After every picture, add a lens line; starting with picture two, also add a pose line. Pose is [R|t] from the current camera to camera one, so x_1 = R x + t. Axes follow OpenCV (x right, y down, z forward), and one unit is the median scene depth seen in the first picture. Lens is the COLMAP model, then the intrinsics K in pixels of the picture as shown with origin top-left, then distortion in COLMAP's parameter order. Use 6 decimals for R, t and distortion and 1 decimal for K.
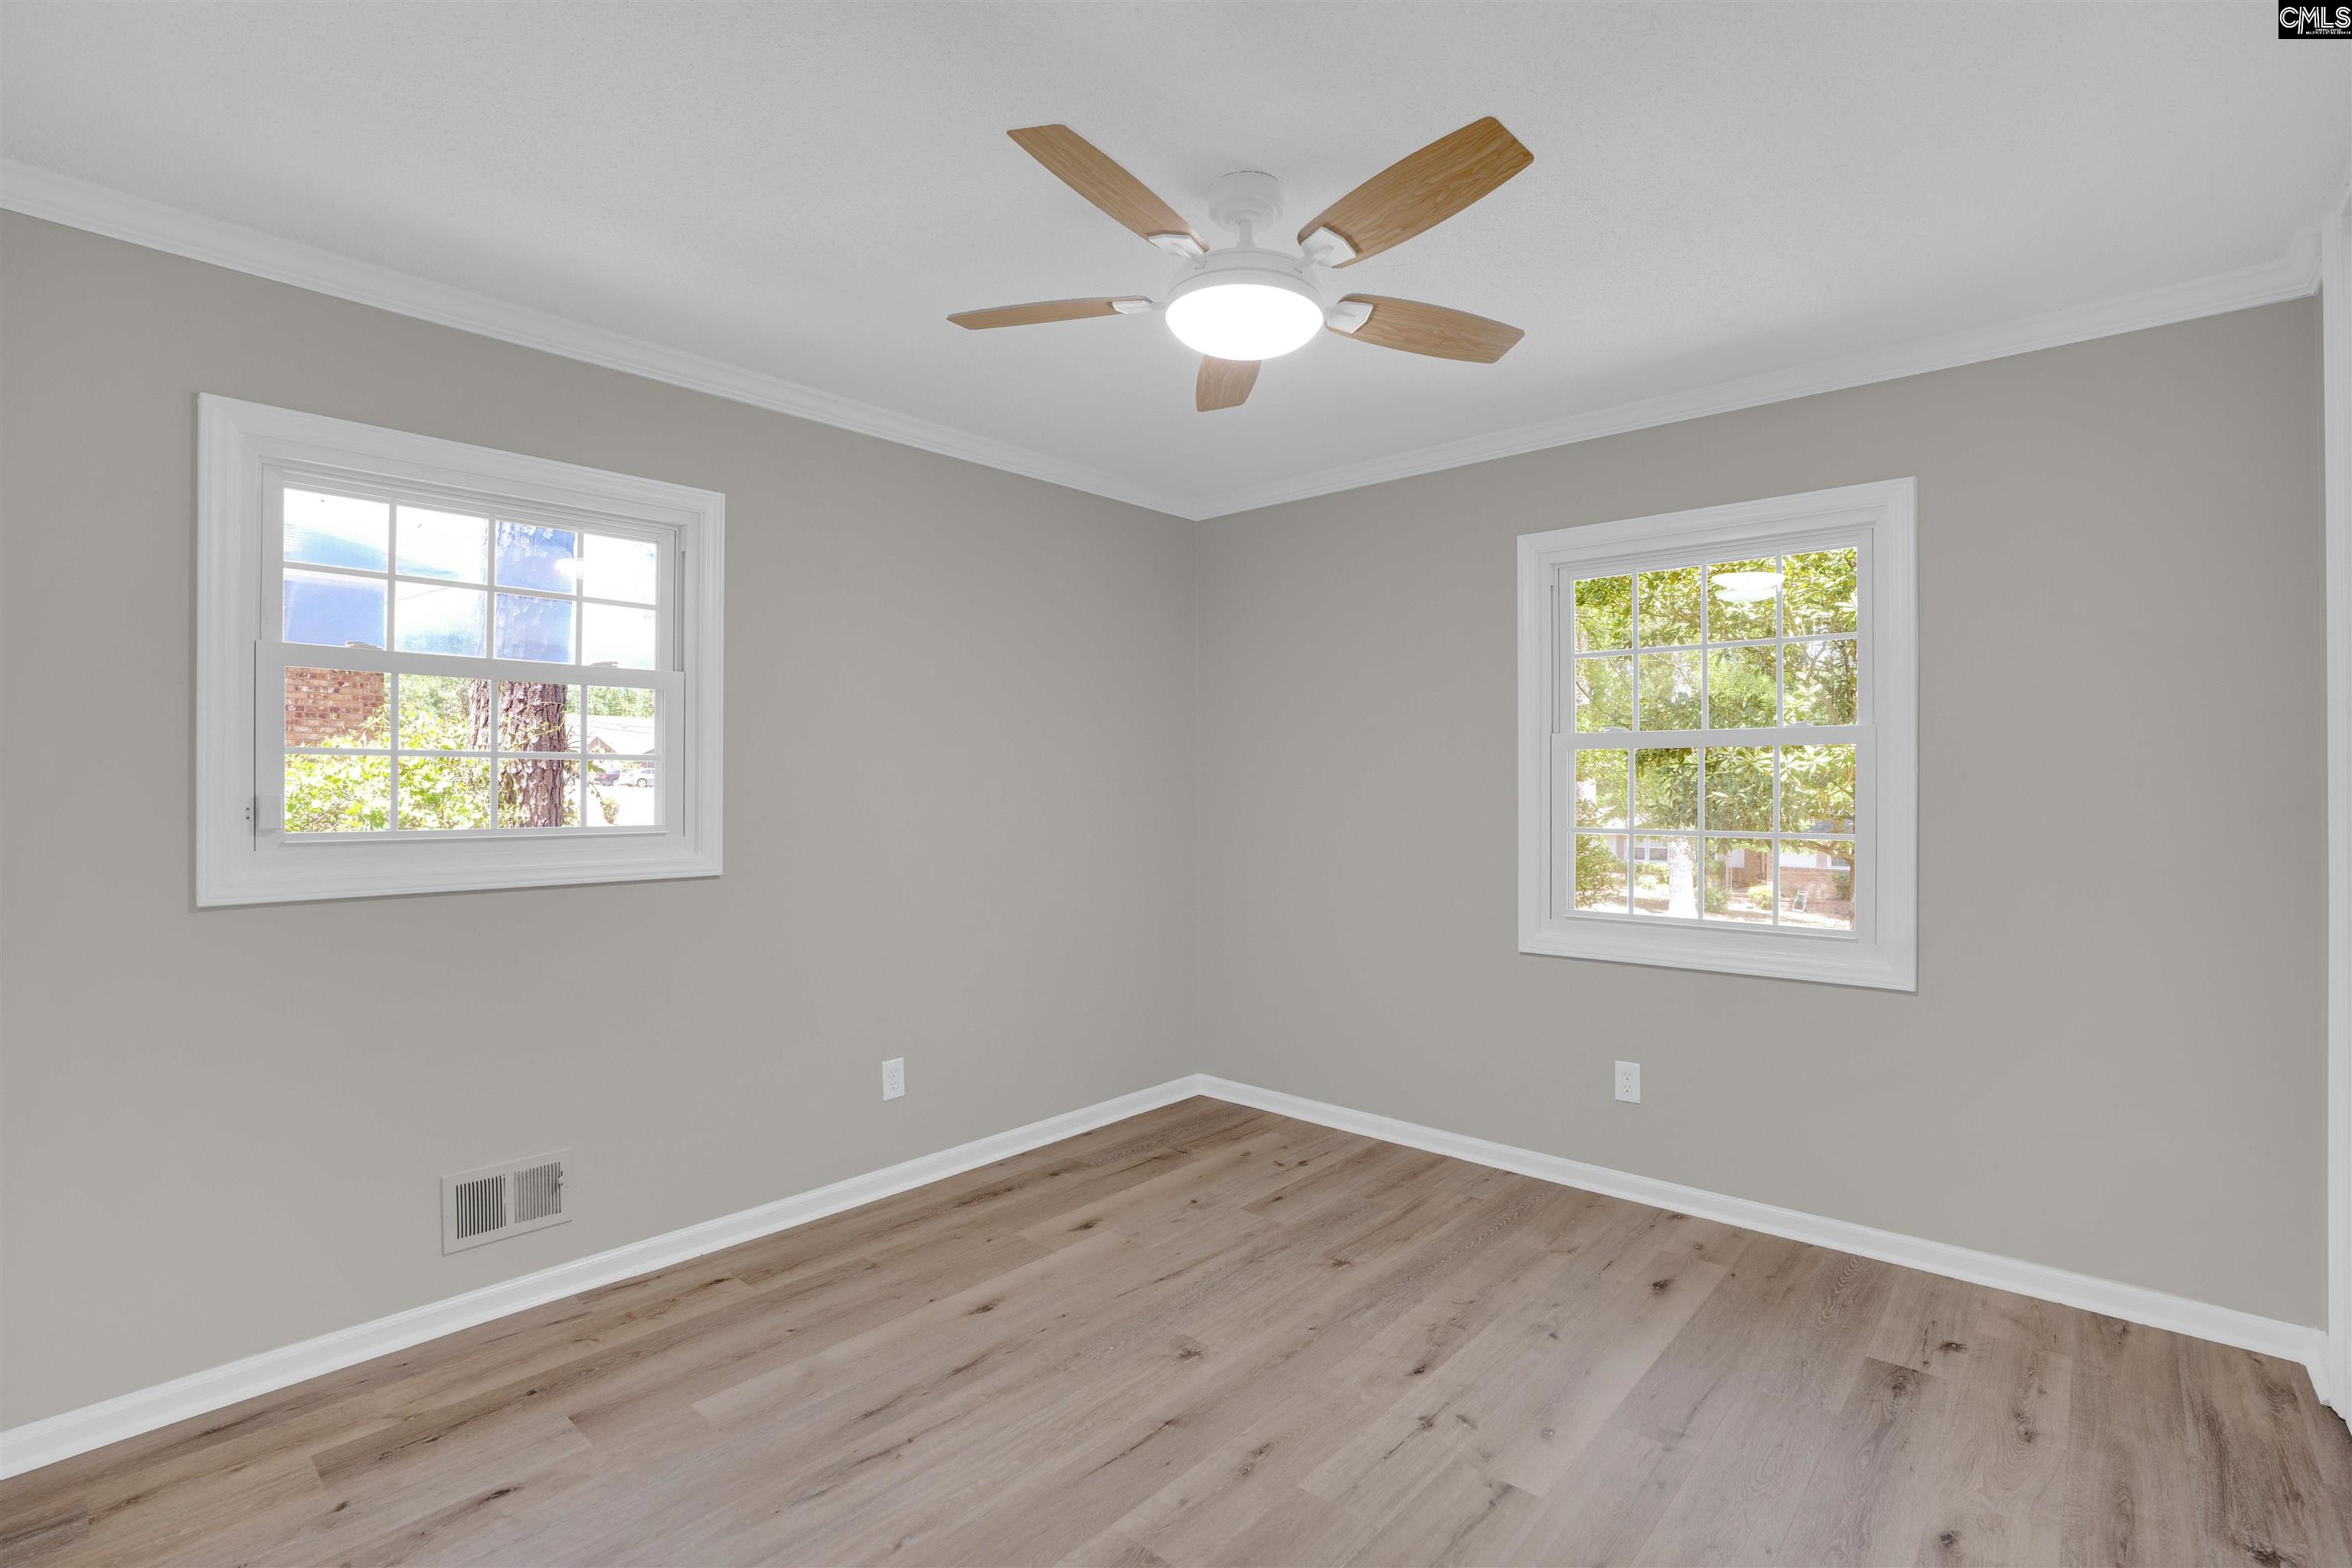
lens RADIAL K [[1091.3, 0, 1176.5], [0, 1091.3, 781.9], [0, 0, 1]] dist [-0.001322, -0.000033]
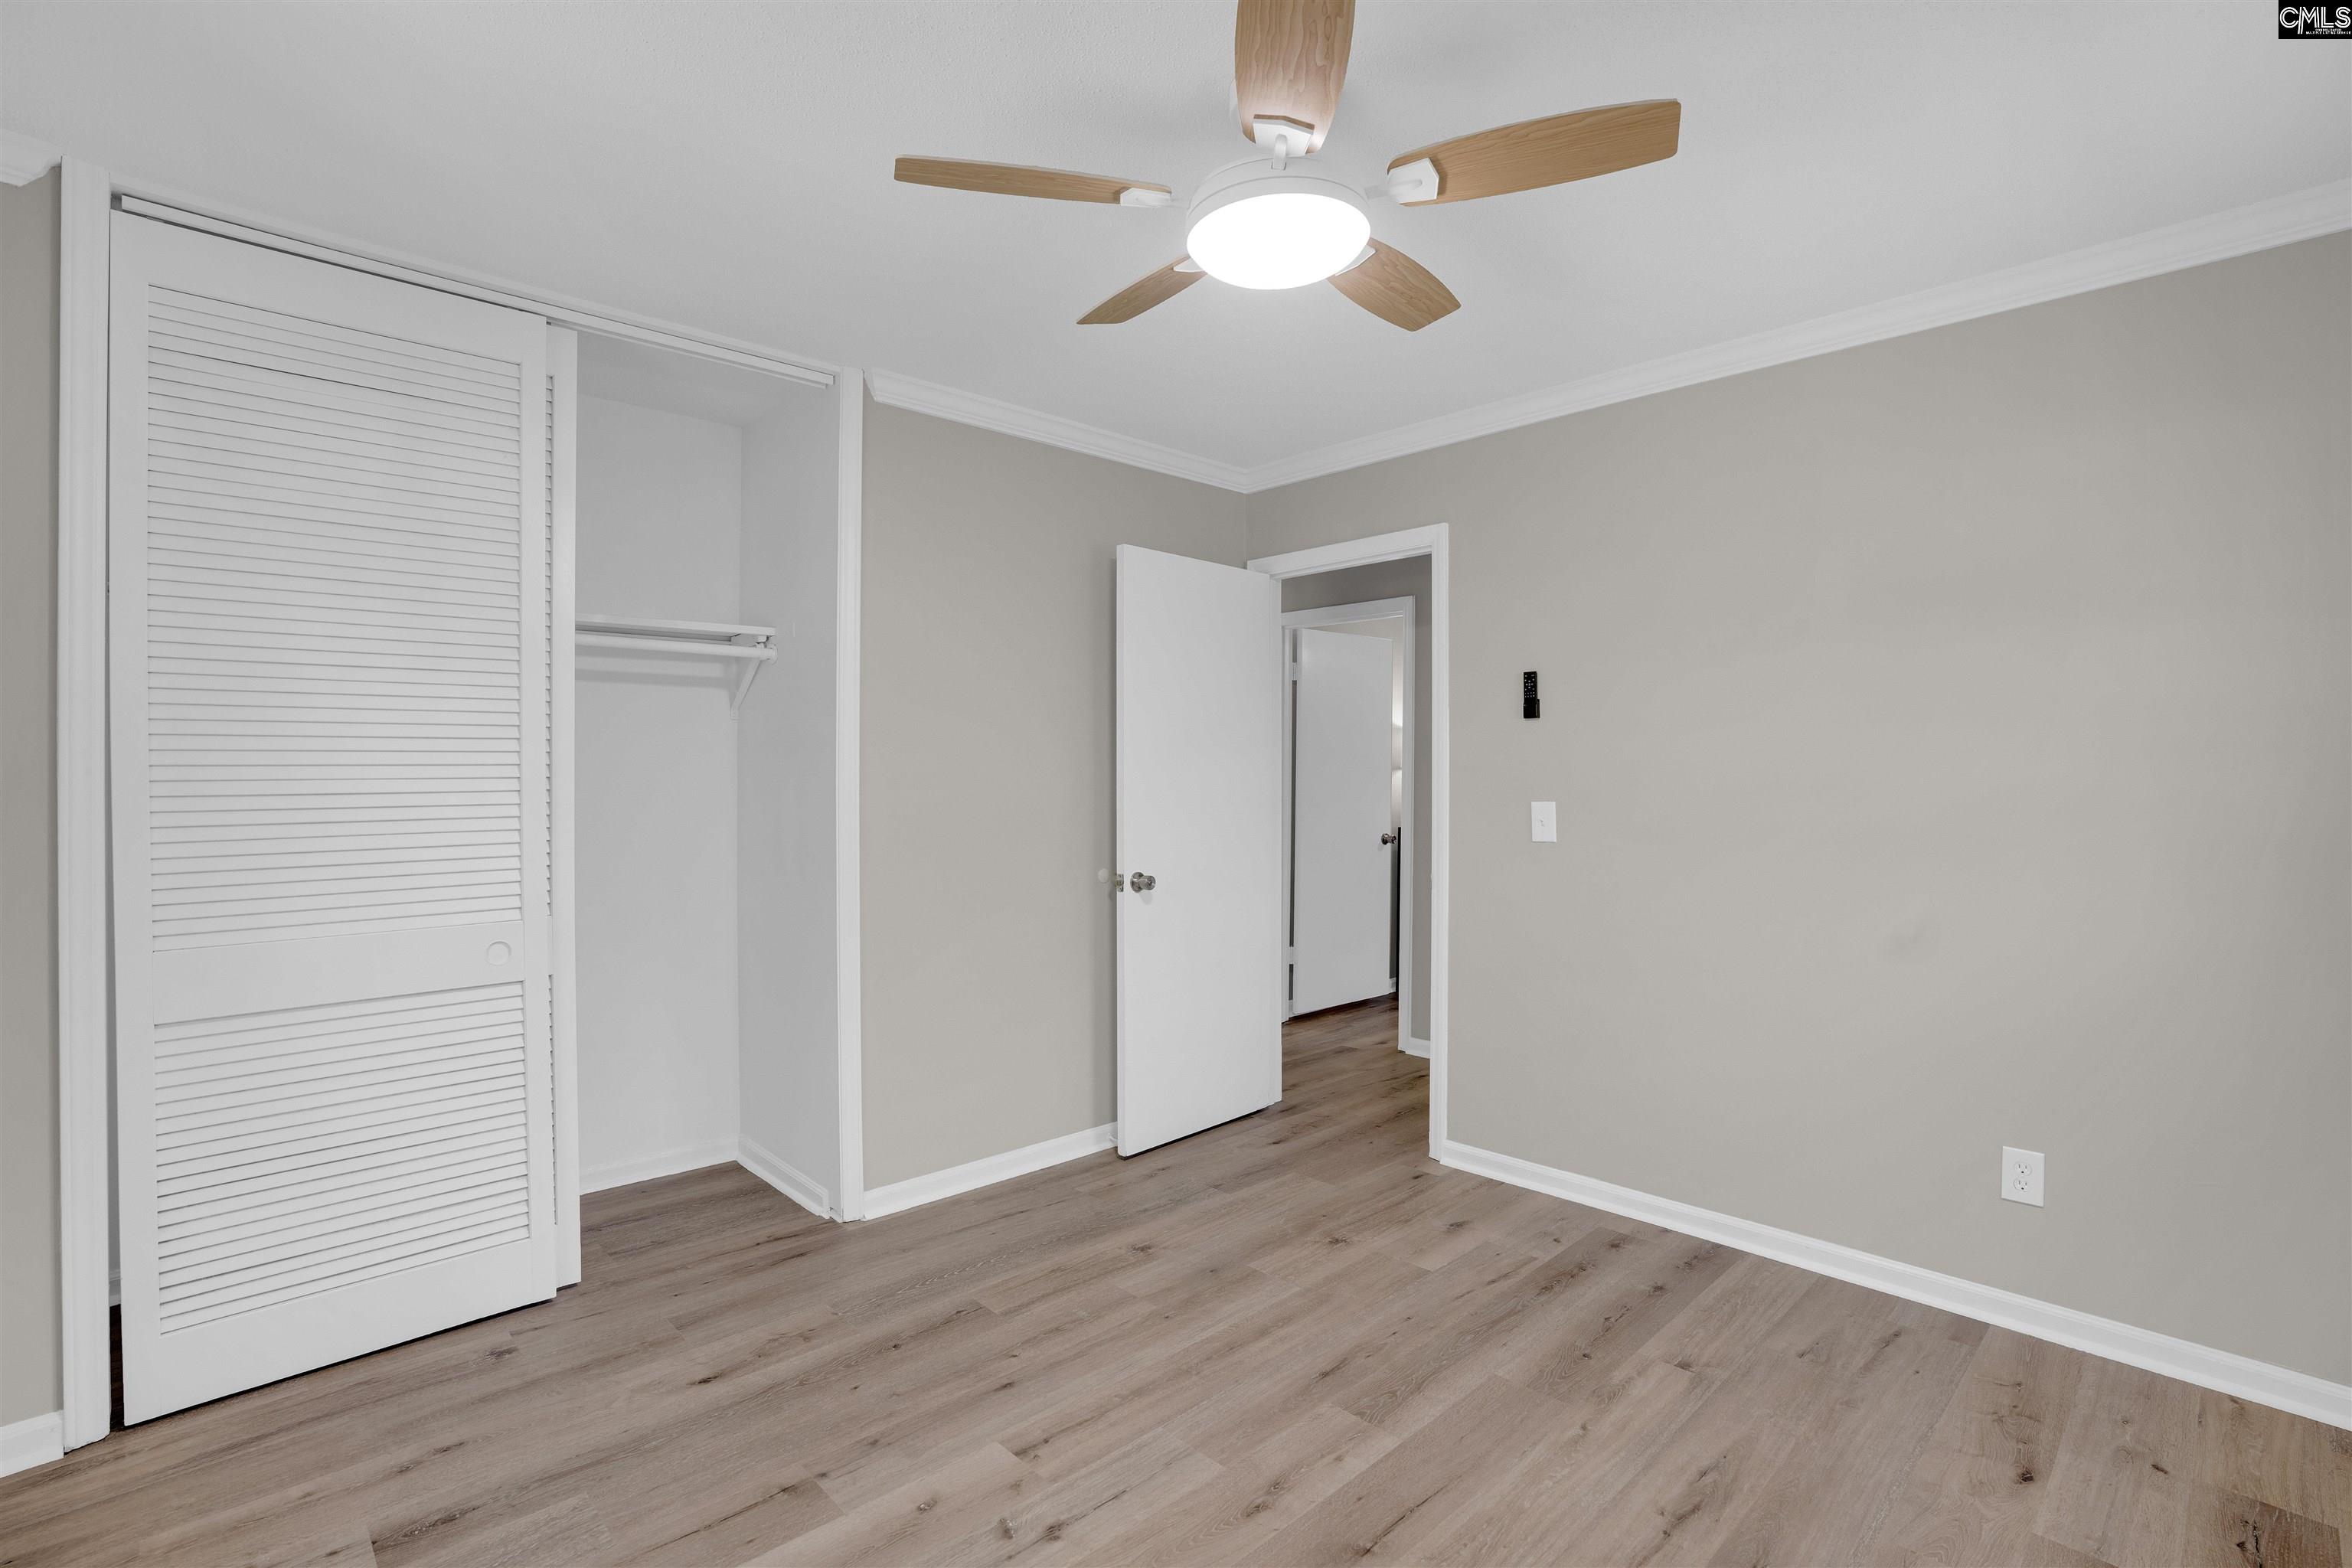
lens RADIAL K [[1091.3, 0, 1176.8], [0, 1091.3, 772.7], [0, 0, 1]] dist [-0.001322, -0.000033]
pose [[-0.996933, -0.002944, 0.078201, 0.077321], [-0.002861, 0.999995, 0.001172, 0.007011], [-0.078204, 0.000944, -0.996937, 1.958958]]
